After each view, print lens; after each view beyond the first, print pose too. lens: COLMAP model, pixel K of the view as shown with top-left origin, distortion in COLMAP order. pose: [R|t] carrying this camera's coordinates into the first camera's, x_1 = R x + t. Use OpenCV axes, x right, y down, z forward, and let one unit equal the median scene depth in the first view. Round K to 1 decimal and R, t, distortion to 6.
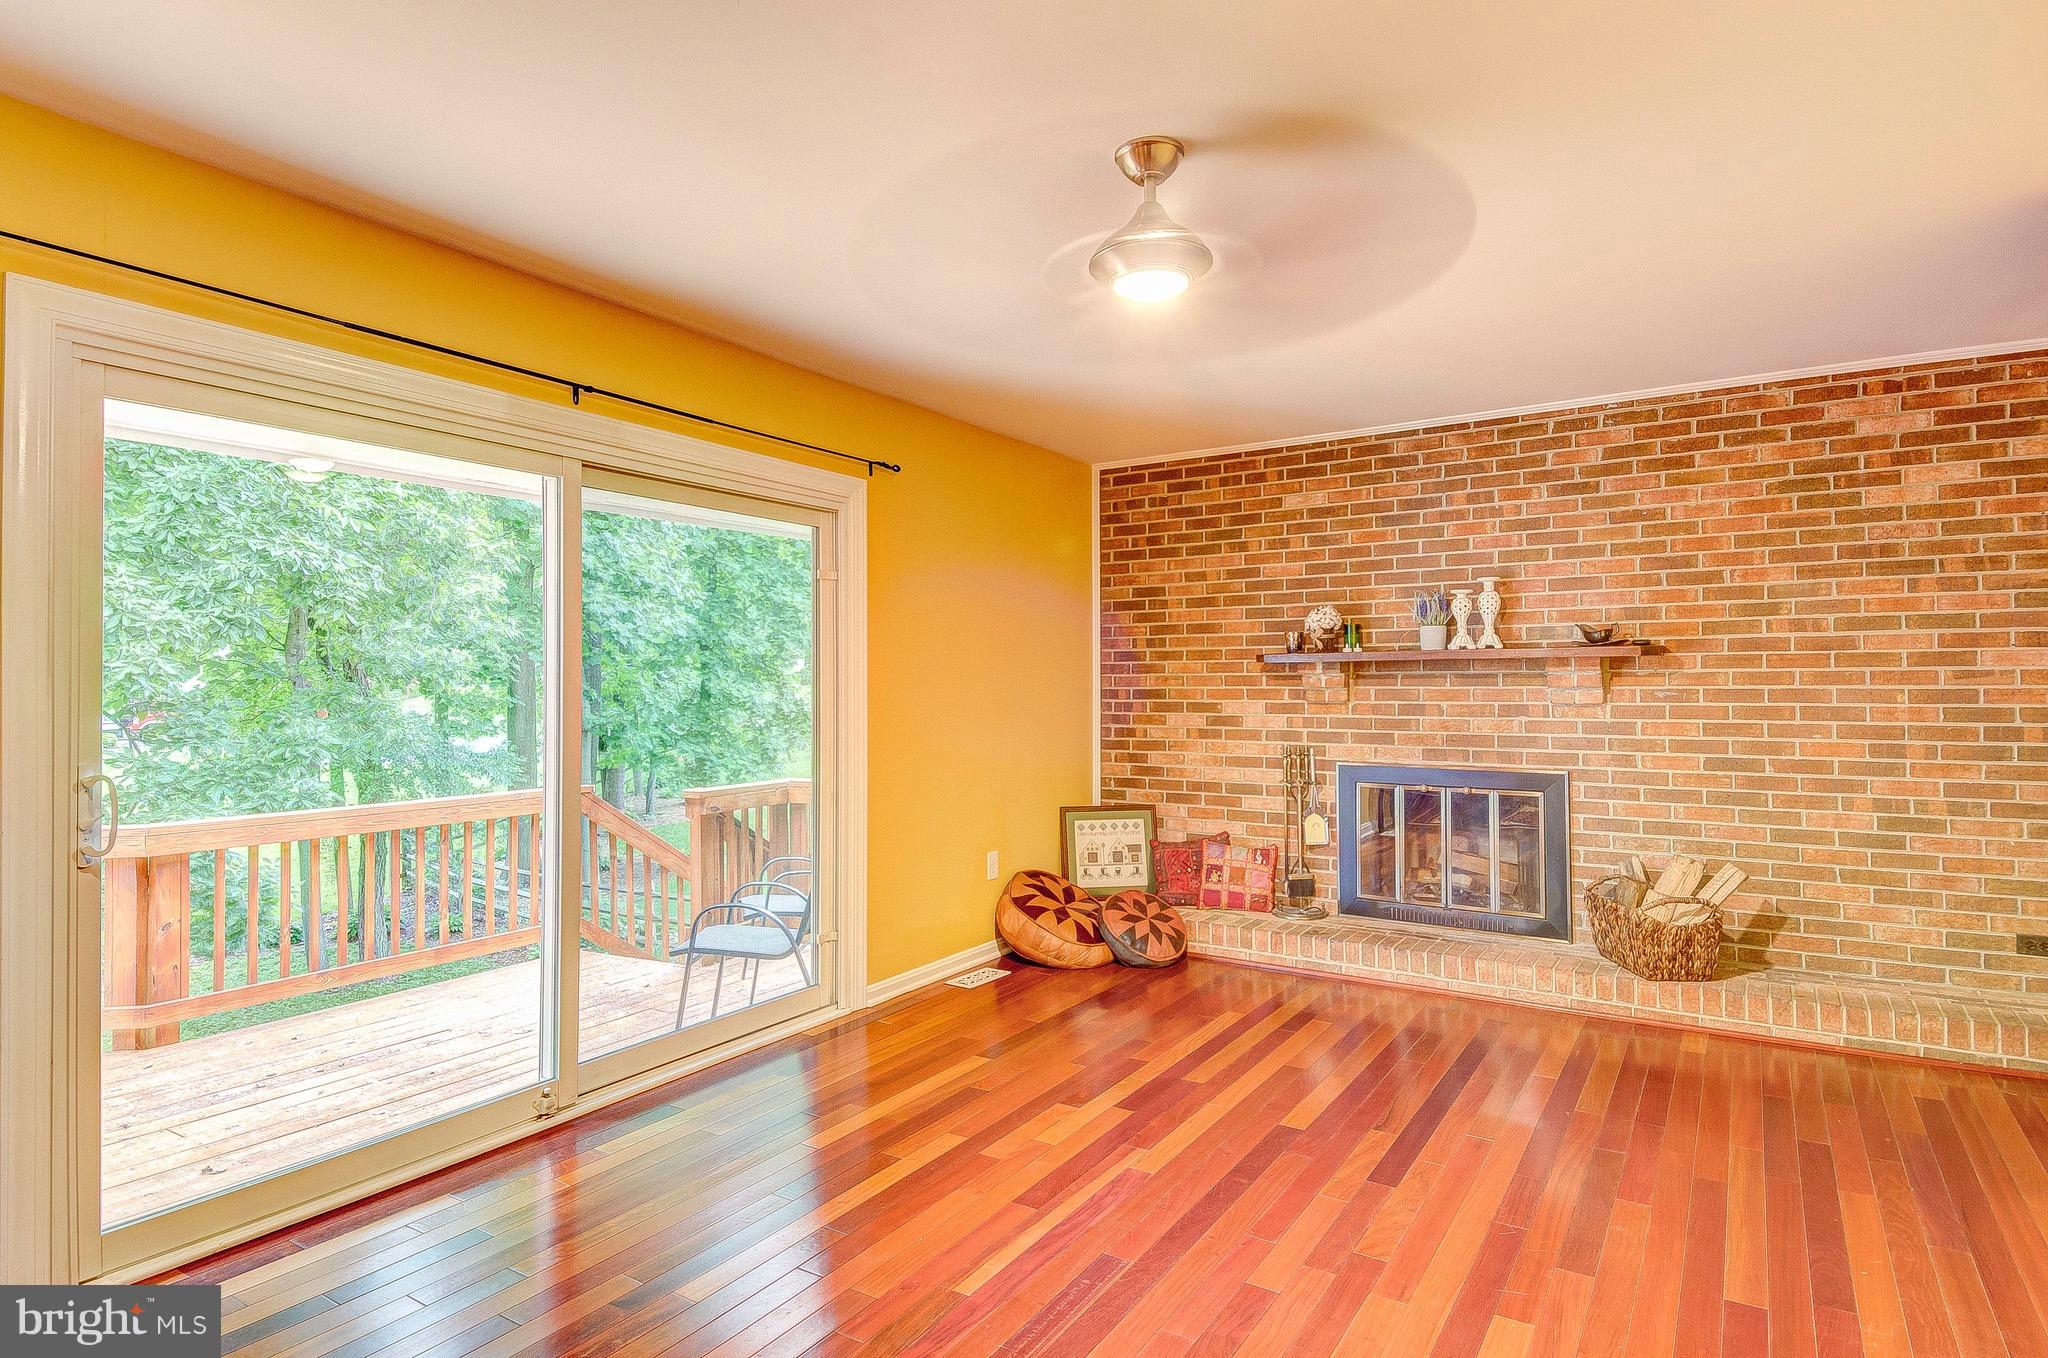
lens RADIAL K [[1081.7, 0, 1024.0], [0, 1081.7, 679.0], [0, 0, 1]] dist [0.067415, -0.056189]
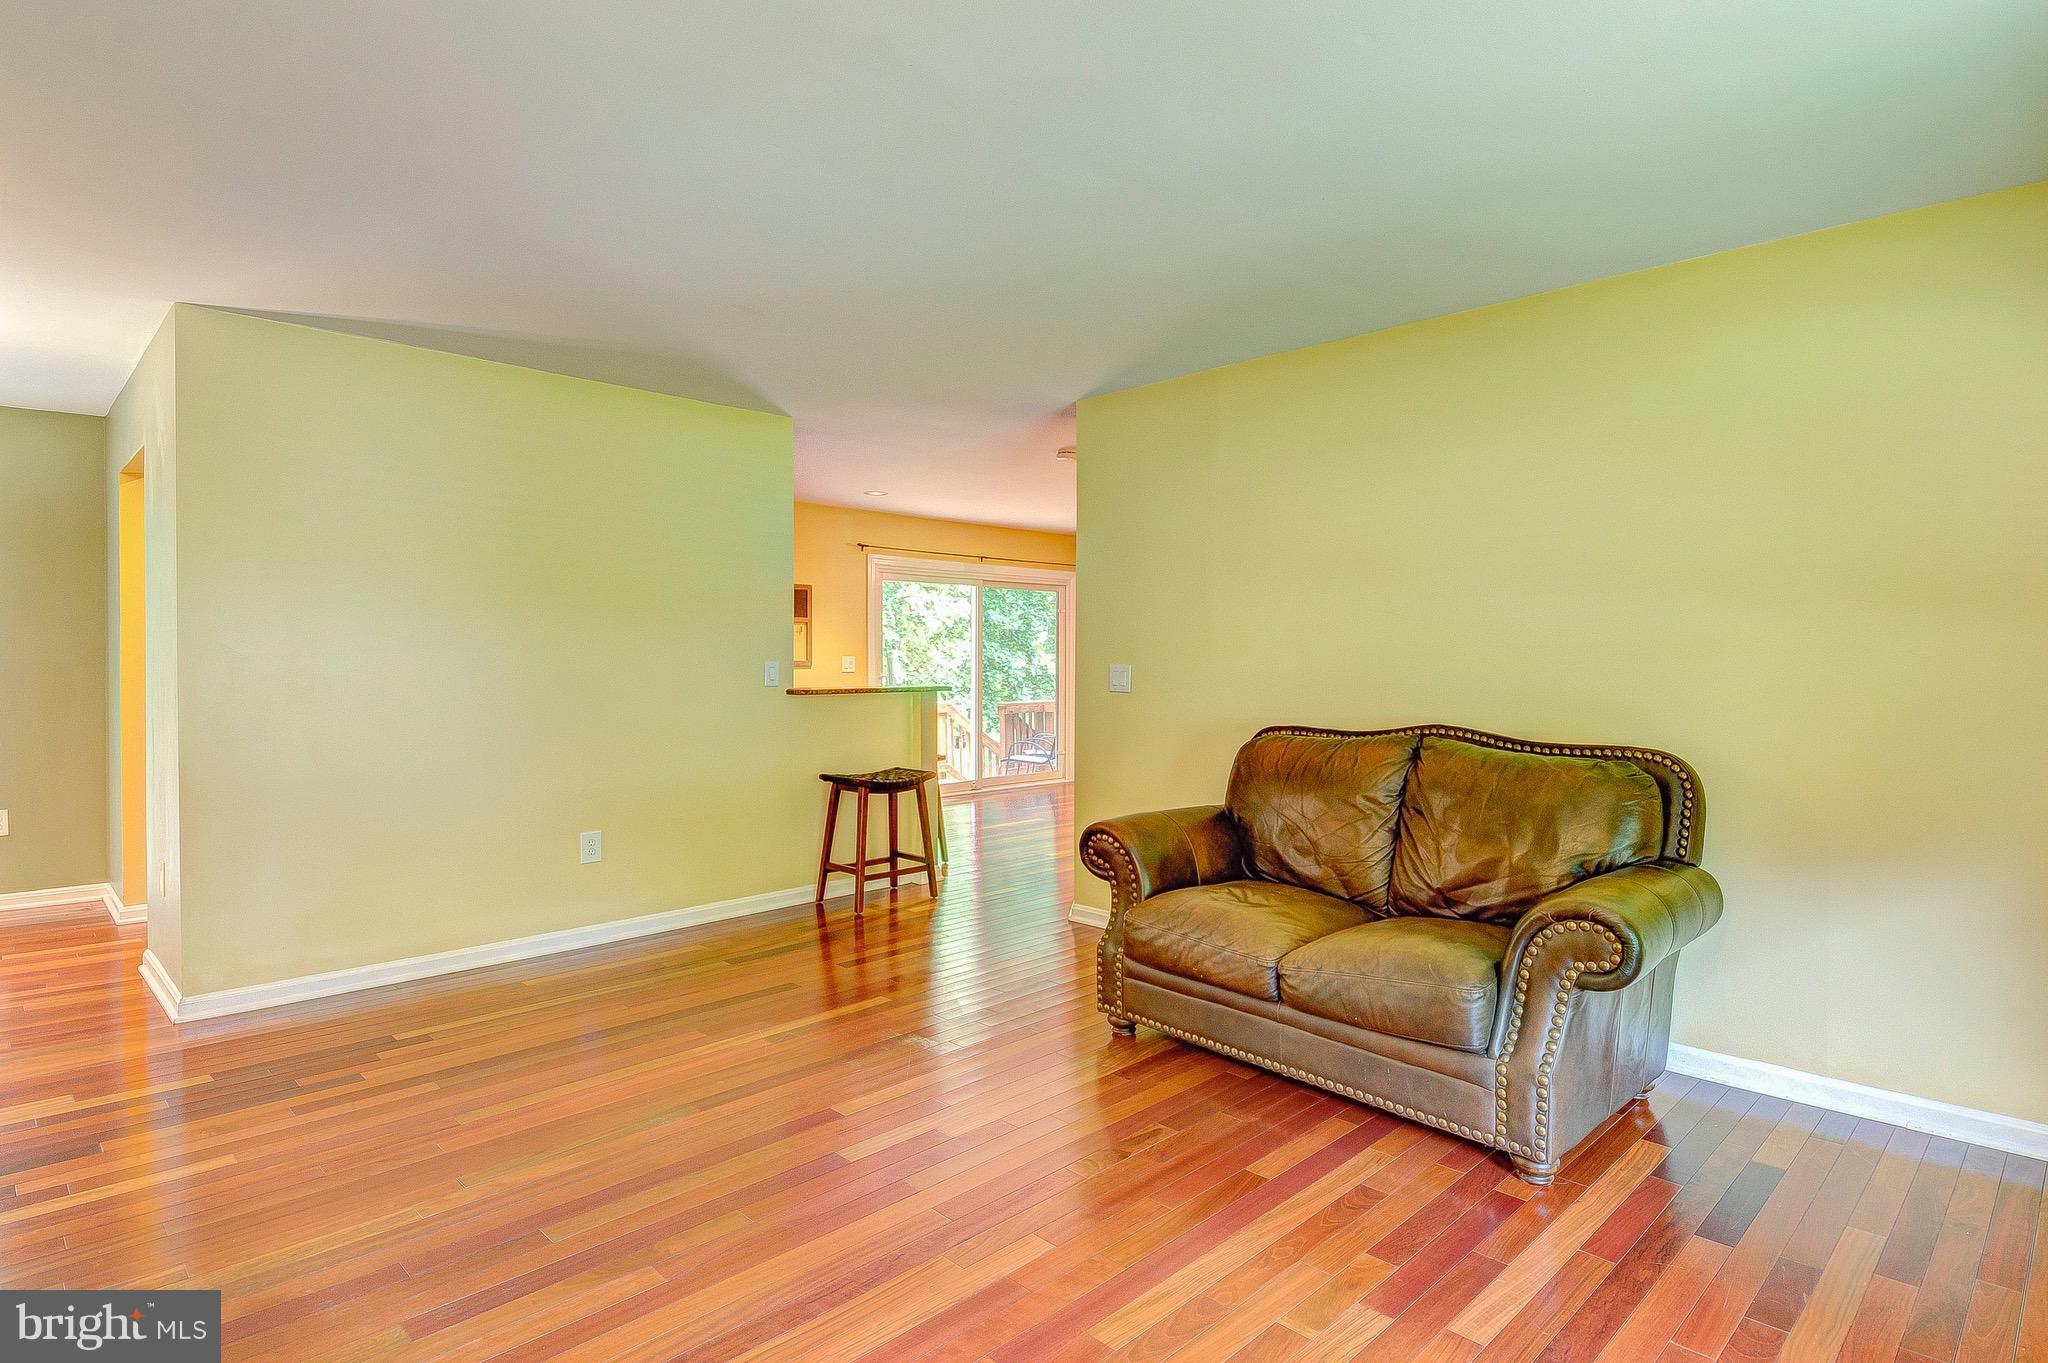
lens RADIAL K [[1073.4, 0, 1024.0], [0, 1073.4, 681.5], [0, 0, 1]] dist [0.044687, -0.039727]
pose [[0.975932, 0.009870, -0.217853, 0.217814], [-0.003026, 0.999492, 0.031727, -0.008208], [0.218056, -0.030304, 0.975466, -1.145421]]
